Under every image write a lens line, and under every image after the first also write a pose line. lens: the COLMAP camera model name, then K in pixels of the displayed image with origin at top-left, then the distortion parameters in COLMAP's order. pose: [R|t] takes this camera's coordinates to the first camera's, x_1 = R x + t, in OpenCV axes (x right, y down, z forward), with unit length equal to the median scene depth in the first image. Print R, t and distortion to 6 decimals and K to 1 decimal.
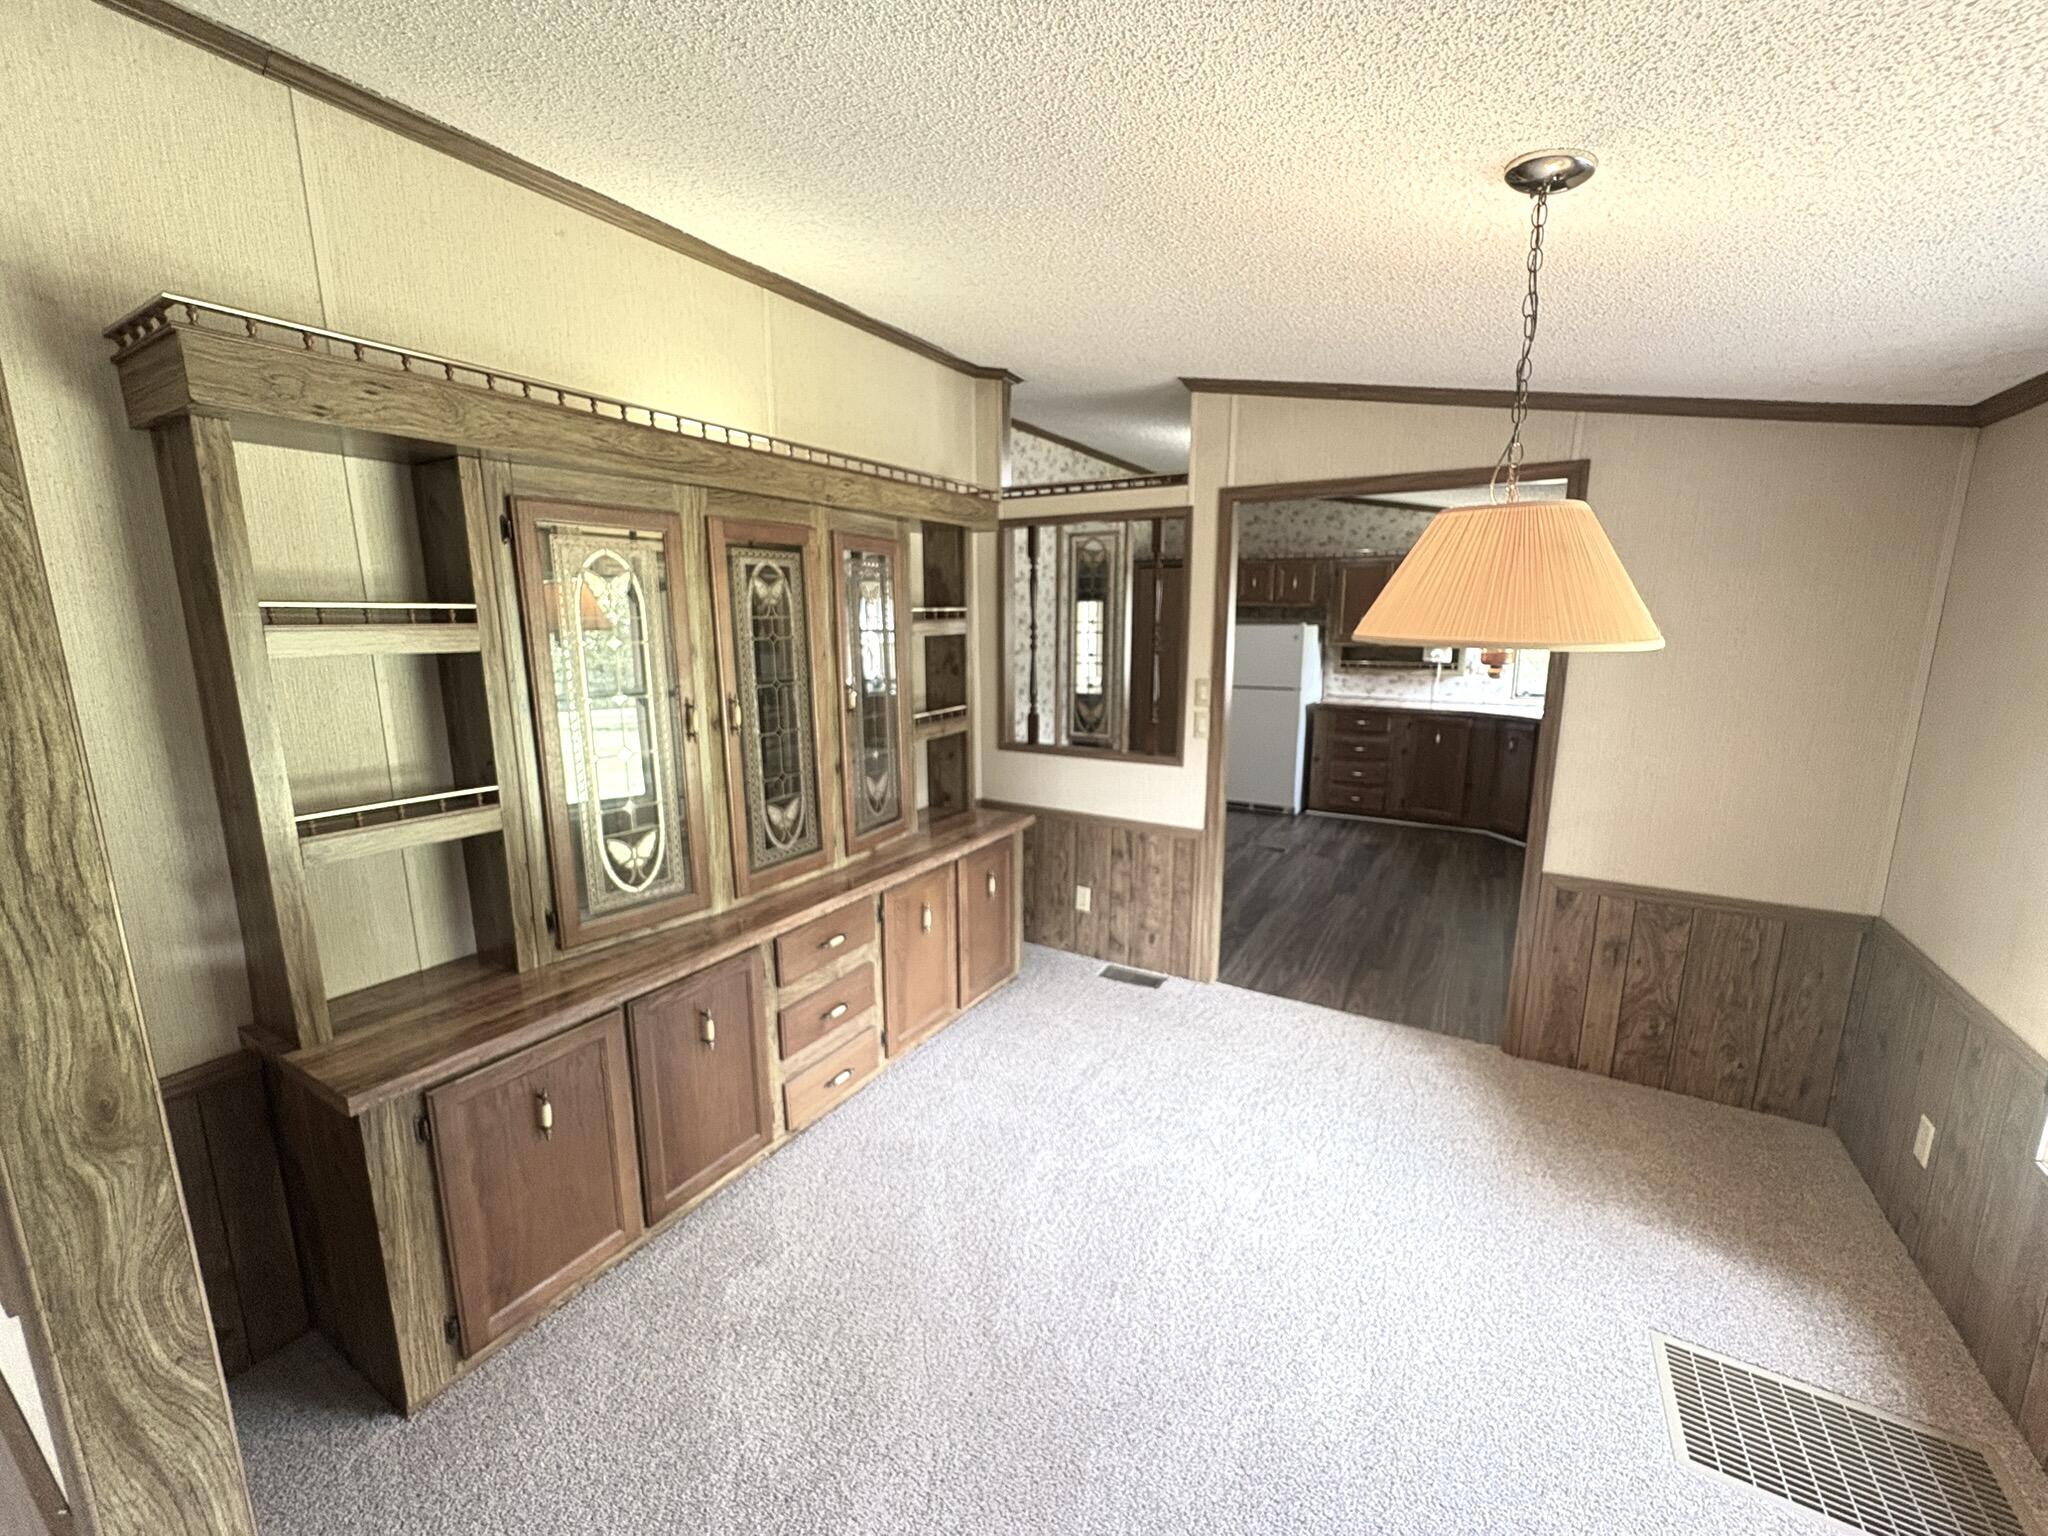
lens RADIAL K [[815.0, 0, 1025.5], [0, 815.0, 767.4], [0, 0, 1]] dist [0.000774, 0.000237]
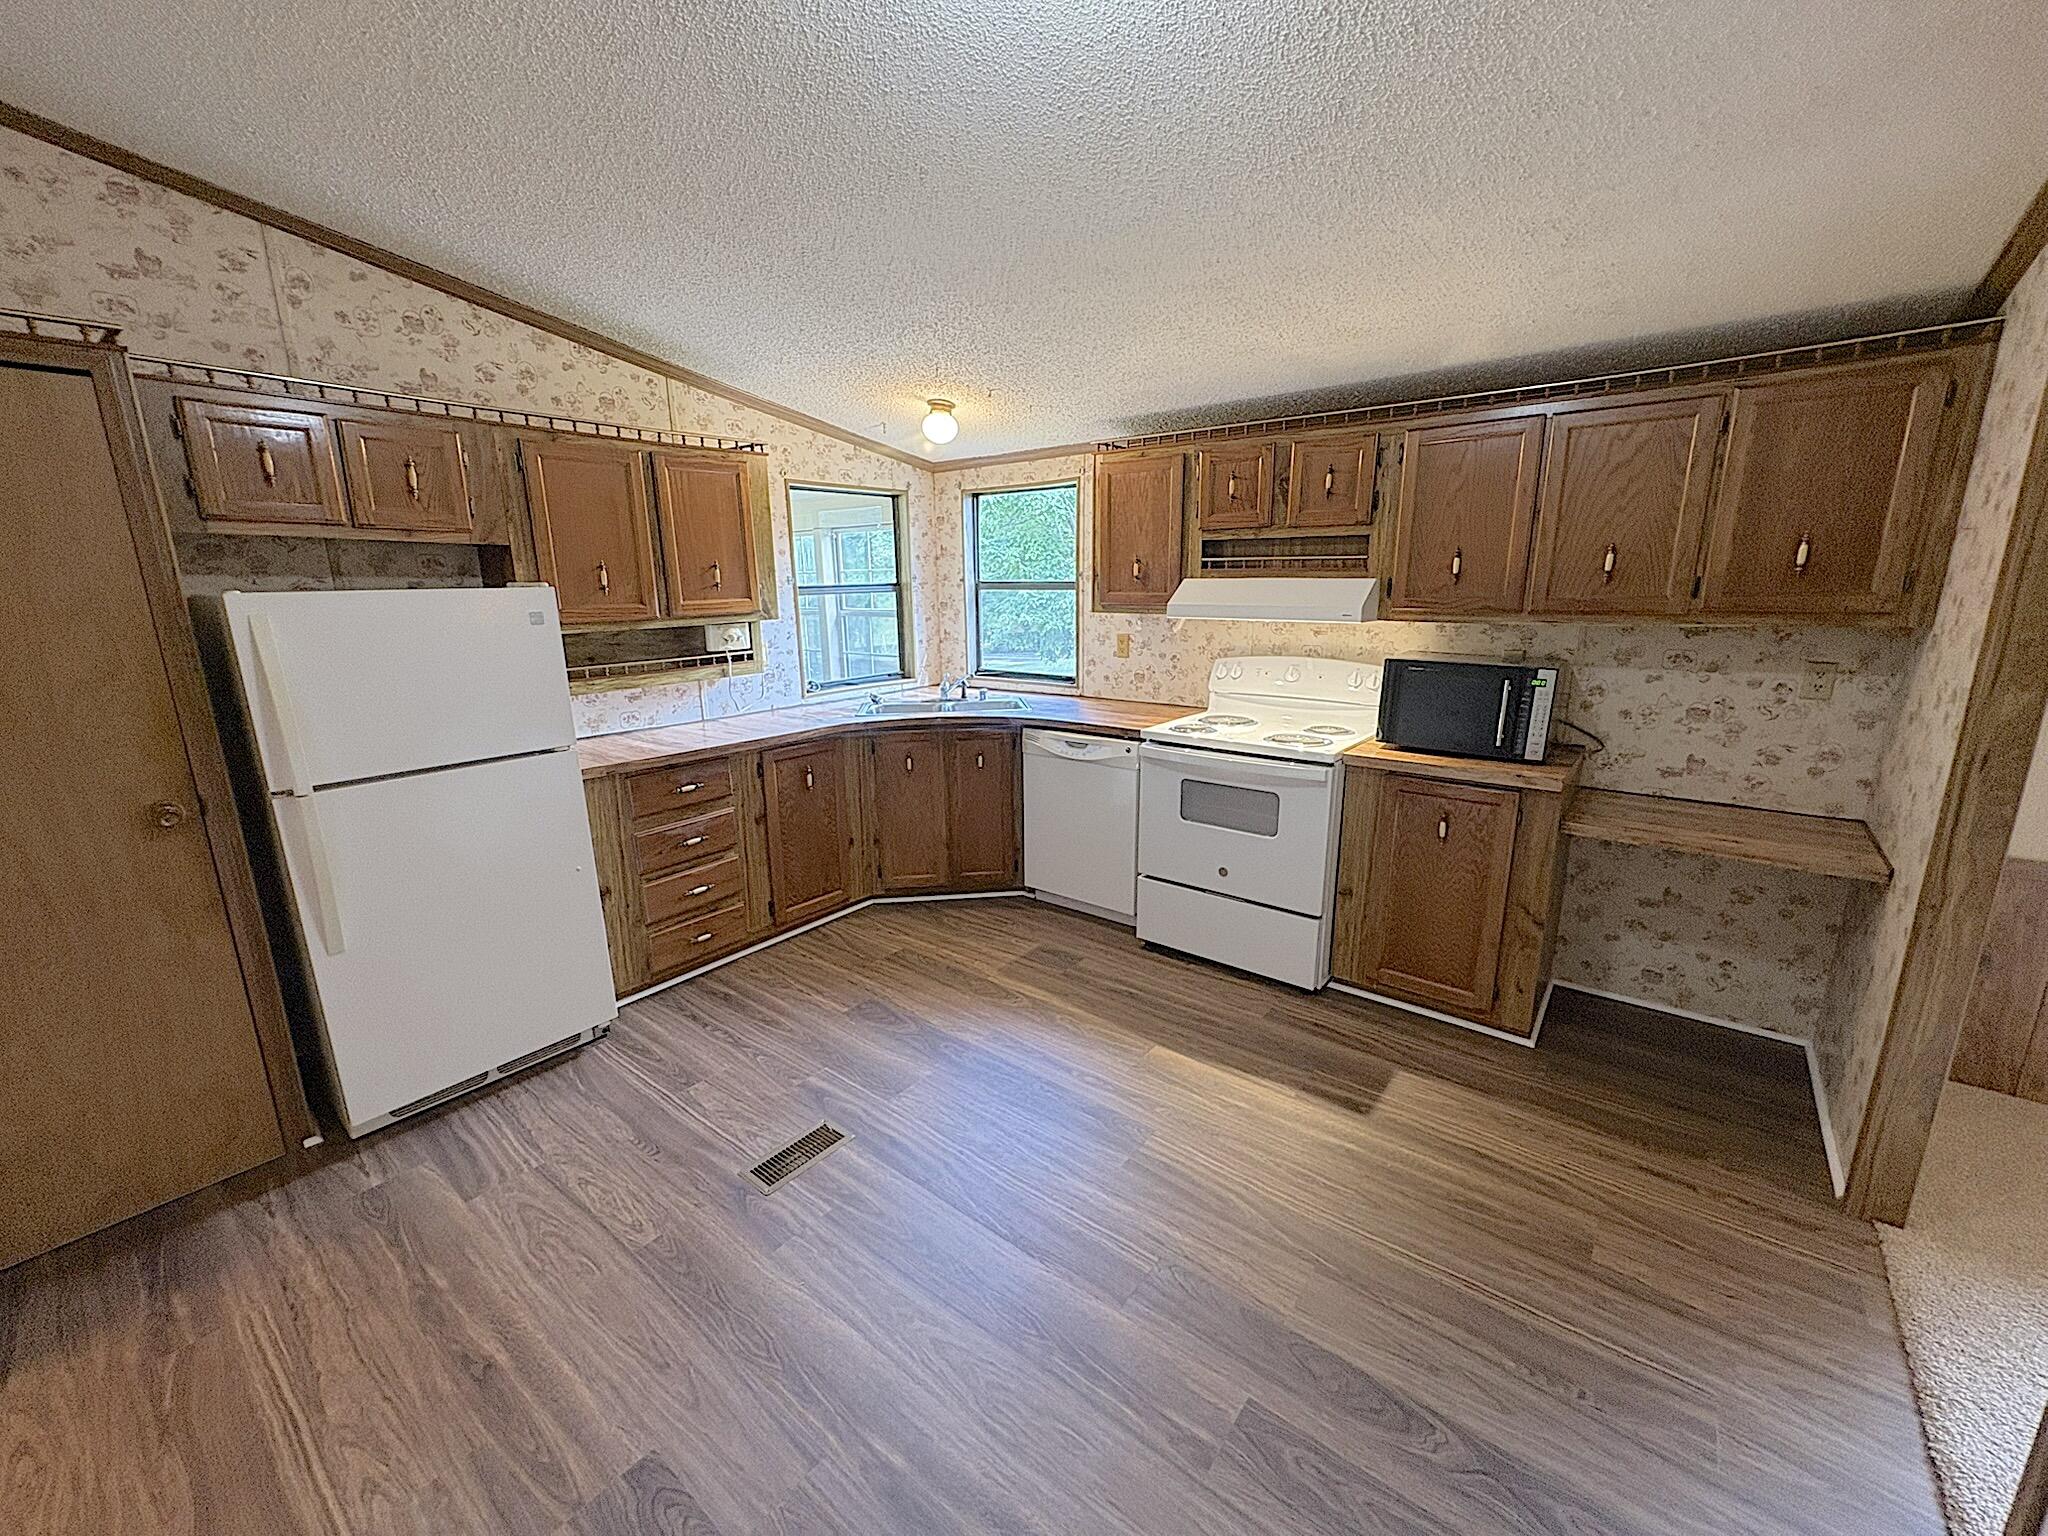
lens RADIAL K [[815.0, 0, 1025.5], [0, 815.0, 767.4], [0, 0, 1]] dist [0.000774, 0.000237]
pose [[0.148705, -0.224534, 0.963053, -0.020355], [0.198488, 0.960839, 0.193369, -0.117384], [-0.968757, 0.162399, 0.187449, 0.694704]]
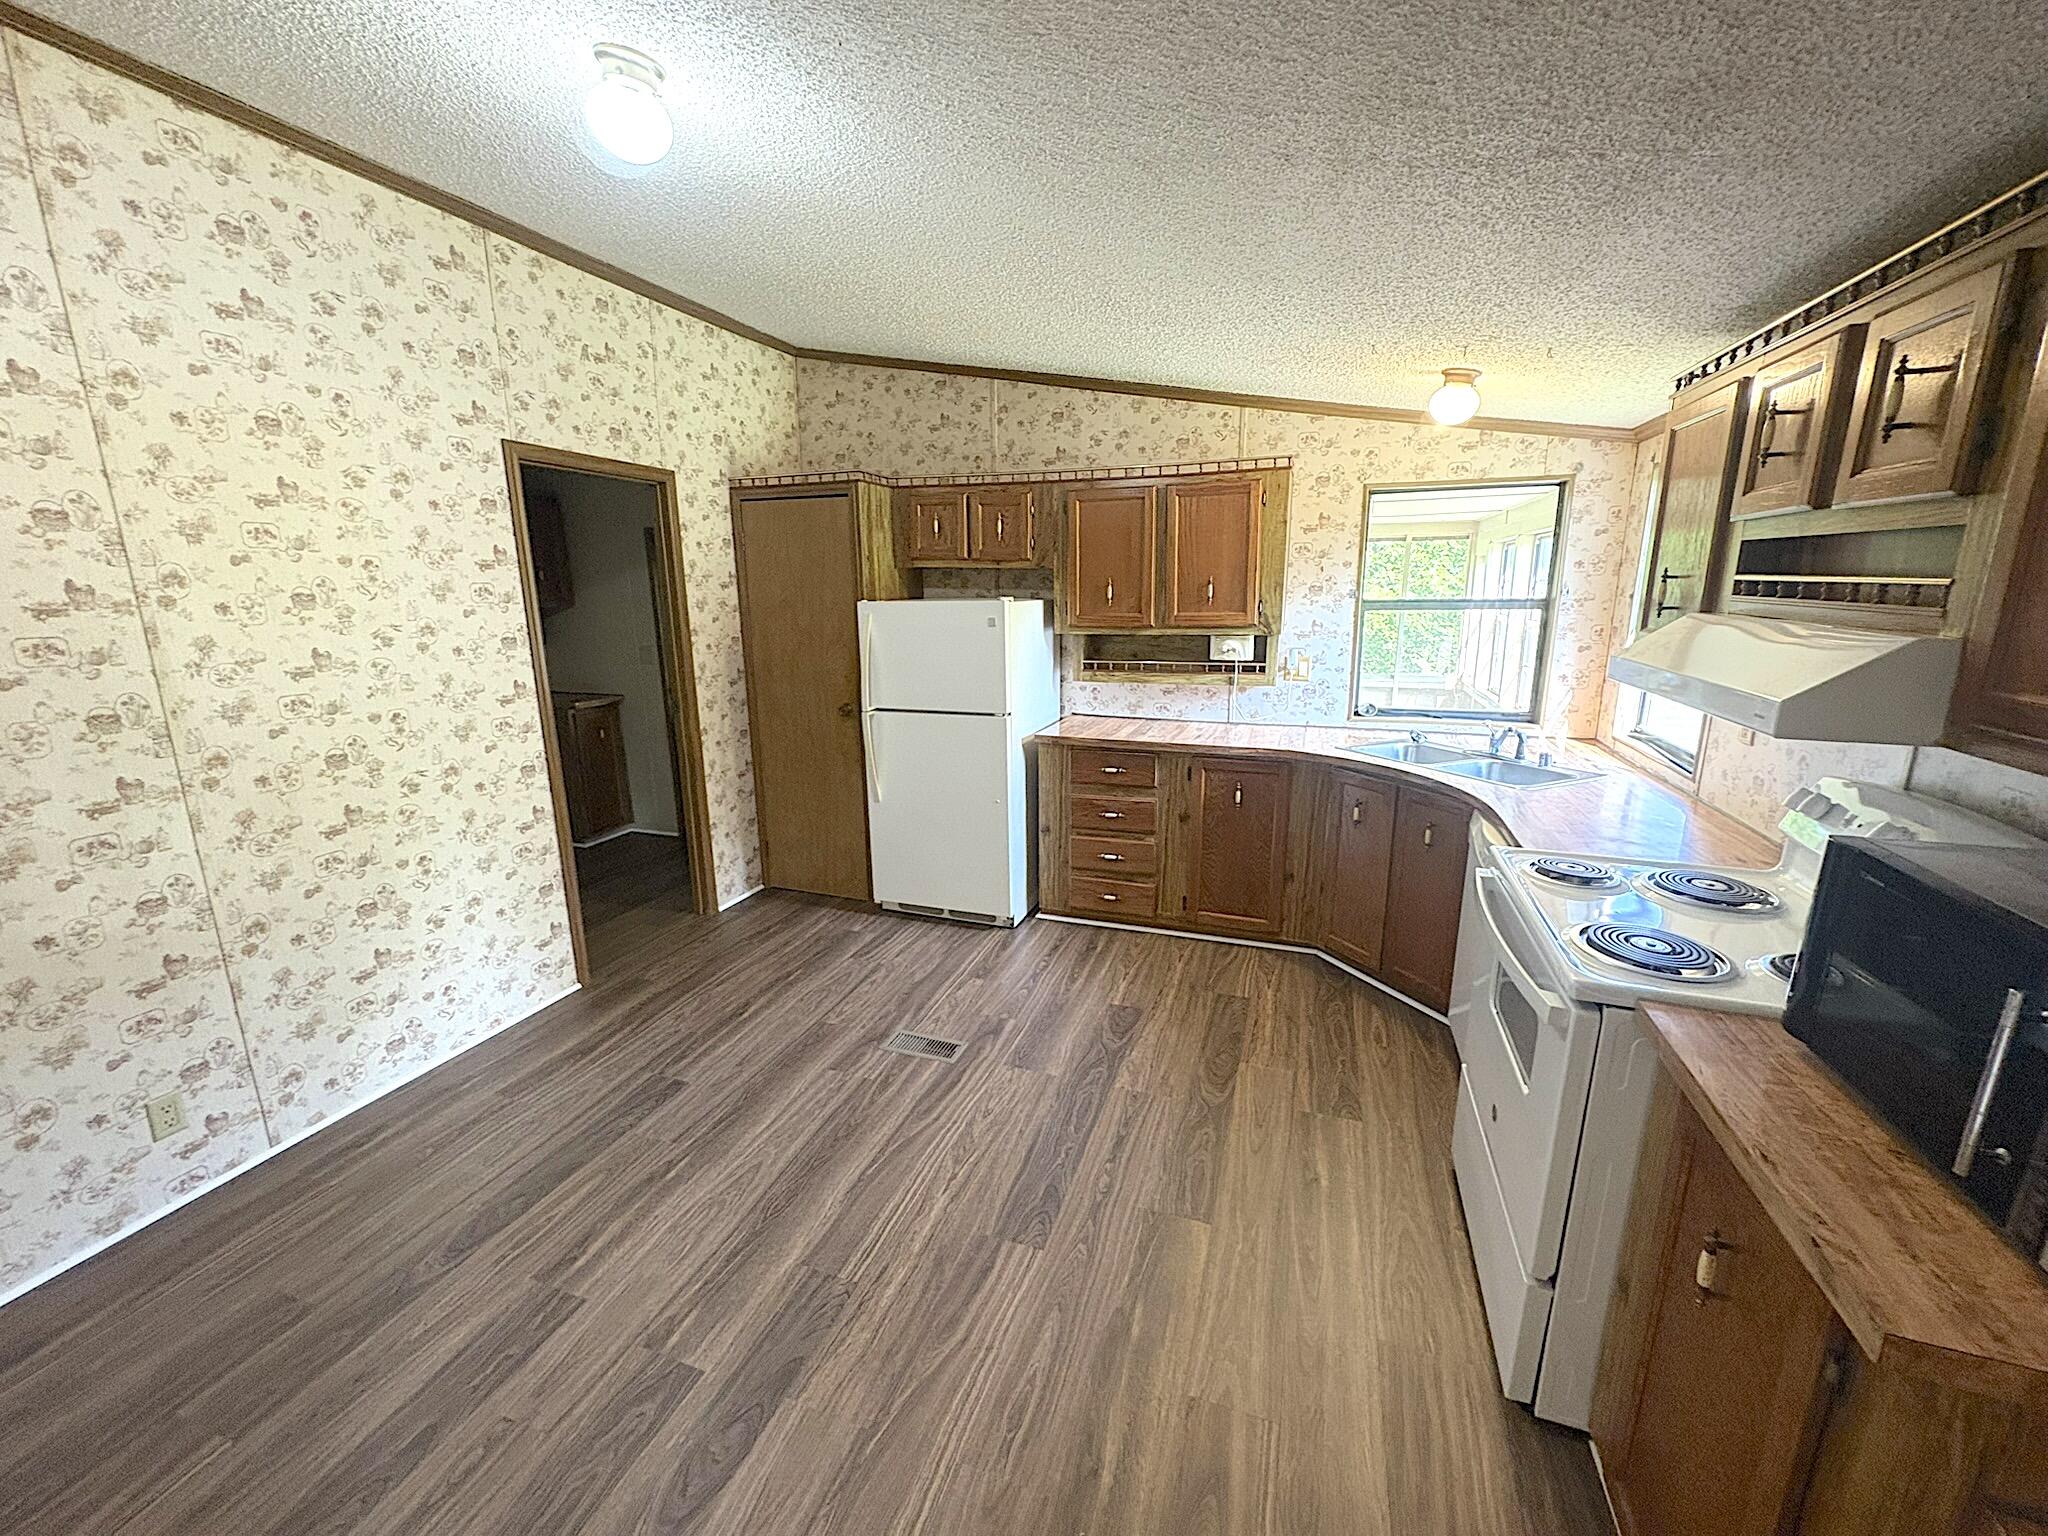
lens RADIAL K [[815.0, 0, 1025.5], [0, 815.0, 767.4], [0, 0, 1]] dist [0.000774, 0.000237]
pose [[0.982564, -0.047749, 0.179688, 0.242719], [0.041692, 0.998433, 0.037340, -0.078675], [-0.181189, -0.029197, 0.983015, 0.435347]]
